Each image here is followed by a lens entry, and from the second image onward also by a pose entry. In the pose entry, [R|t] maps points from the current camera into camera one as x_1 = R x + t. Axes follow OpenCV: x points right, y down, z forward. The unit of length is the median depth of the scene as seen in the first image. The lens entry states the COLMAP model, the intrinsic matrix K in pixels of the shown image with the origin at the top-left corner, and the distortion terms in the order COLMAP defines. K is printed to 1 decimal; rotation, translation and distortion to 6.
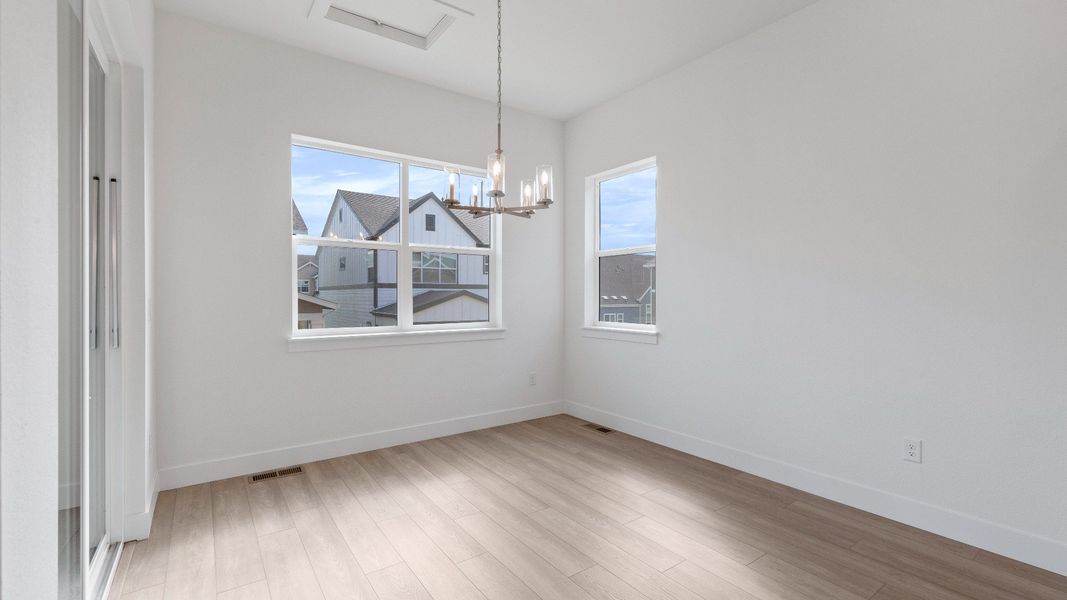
lens RADIAL K [[467.1, 0, 531.8], [0, 467.1, 294.1], [0, 0, 1]] dist [-0.000573, -0.000915]
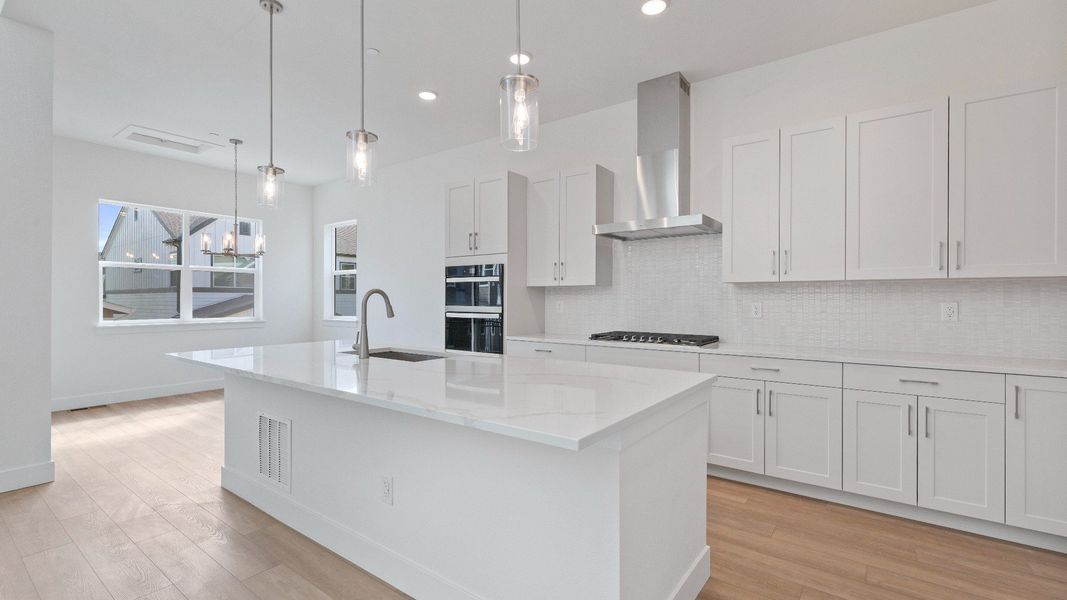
lens RADIAL K [[467.1, 0, 533.3], [0, 467.1, 298.6], [0, 0, 1]] dist [-0.000573, -0.000915]
pose [[0.950054, 0.002079, 0.312077, 0.293624], [-0.001859, 0.999998, -0.001003, 0.000883], [-0.312079, 0.000373, 0.950056, -0.722721]]
